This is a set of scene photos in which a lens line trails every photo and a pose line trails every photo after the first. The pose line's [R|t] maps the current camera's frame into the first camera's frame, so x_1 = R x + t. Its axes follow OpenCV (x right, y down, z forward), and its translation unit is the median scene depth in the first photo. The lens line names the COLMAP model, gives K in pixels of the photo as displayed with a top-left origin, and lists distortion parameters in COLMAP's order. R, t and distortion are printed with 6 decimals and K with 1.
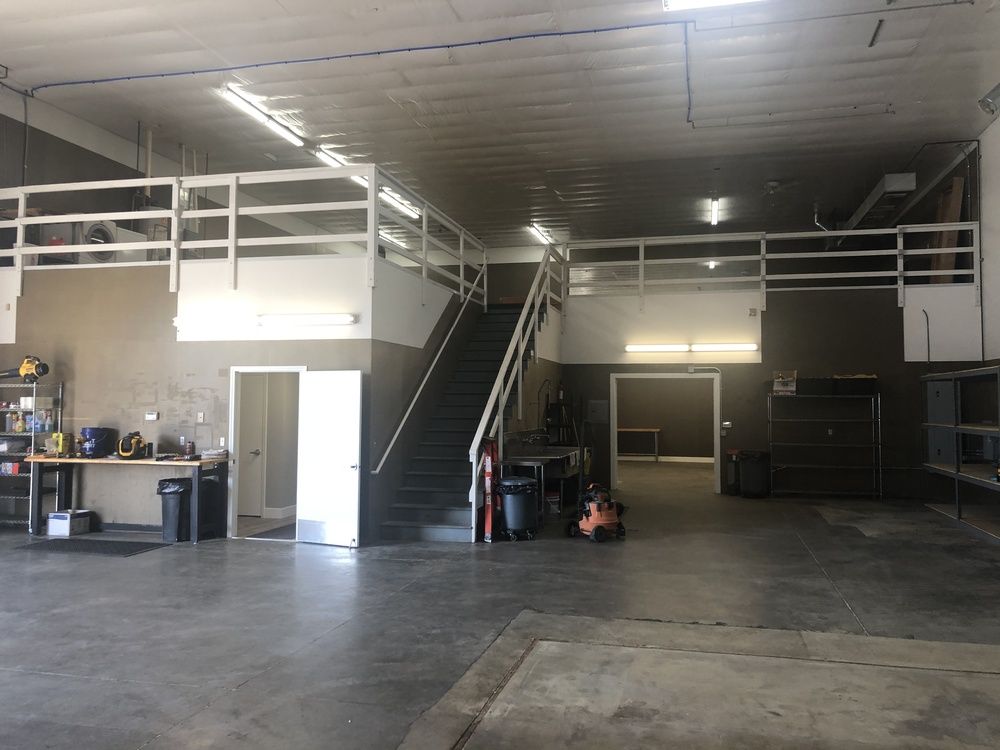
lens RADIAL K [[821.2, 0, 505.0], [0, 821.2, 362.3], [0, 0, 1]] dist [0.027434, -0.017696]
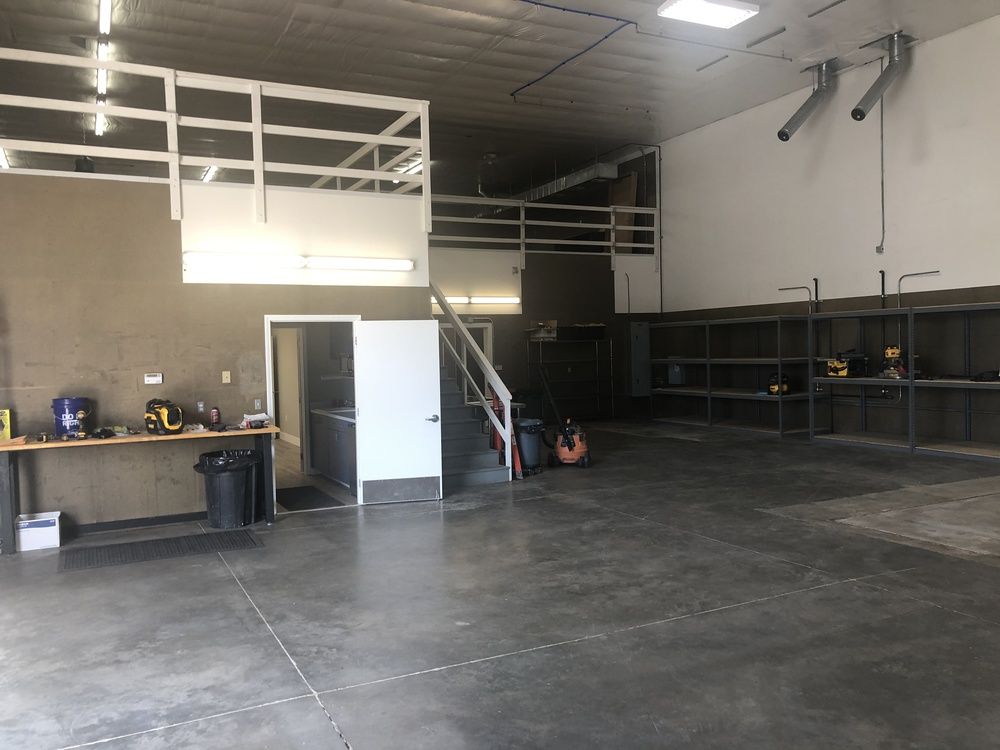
lens RADIAL K [[819.4, 0, 502.9], [0, 819.4, 368.2], [0, 0, 1]] dist [0.031032, -0.022486]
pose [[0.759046, -0.039713, 0.649825, -0.592787], [-0.002603, 0.997945, 0.064028, 0.004013], [-0.651032, -0.050292, 0.757383, 0.172134]]
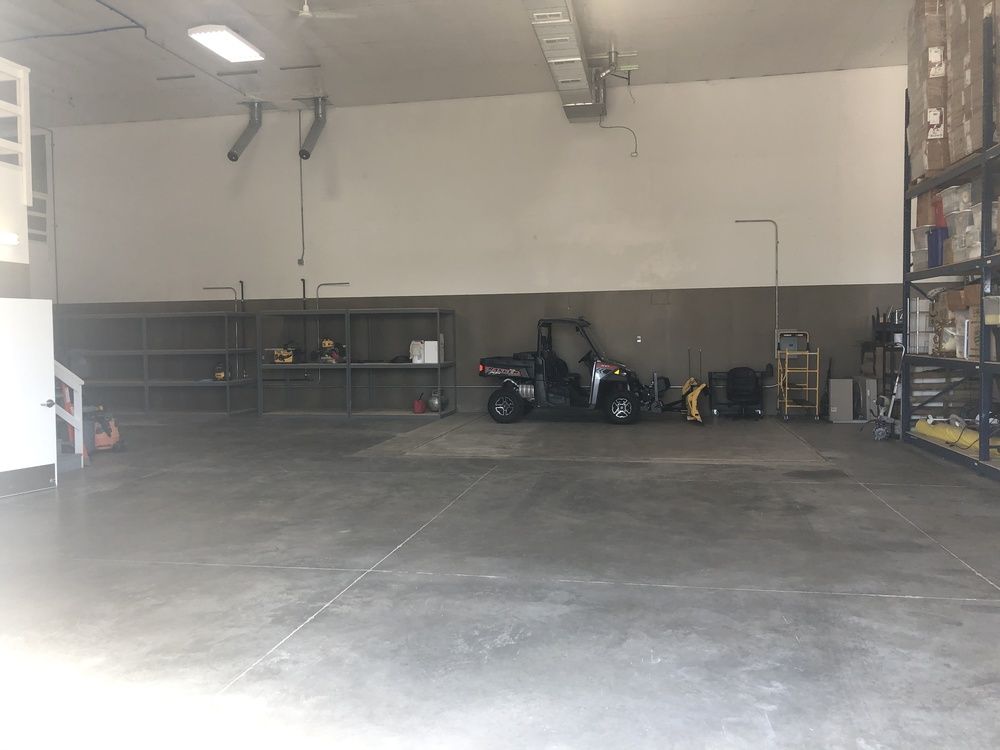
lens RADIAL K [[821.2, 0, 505.0], [0, 821.2, 362.3], [0, 0, 1]] dist [0.027434, -0.017696]
pose [[-0.056513, -0.036874, 0.997721, -0.988278], [-0.034114, 0.998806, 0.034982, 0.029192], [-0.997819, -0.032060, -0.057704, 0.499226]]
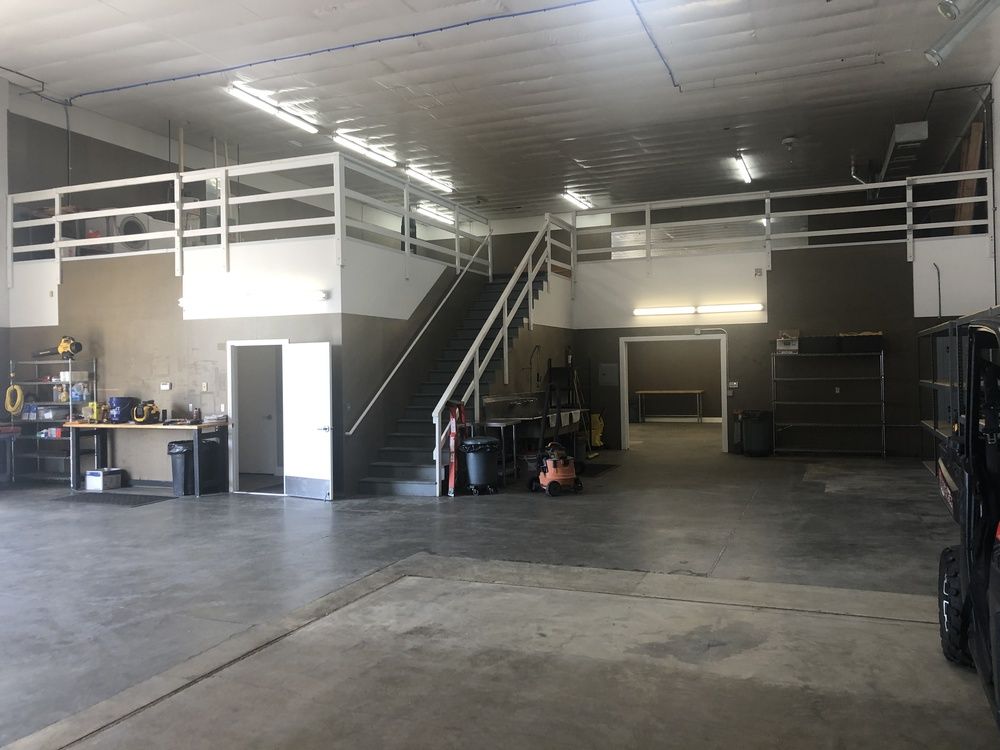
lens RADIAL K [[818.0, 0, 499.0], [0, 818.0, 364.9], [0, 0, 1]] dist [0.023619, -0.004241]
pose [[0.989515, -0.020839, -0.142922, 0.164681], [0.027495, 0.998620, 0.044751, -0.002036], [0.141792, -0.048211, 0.988722, -0.047259]]
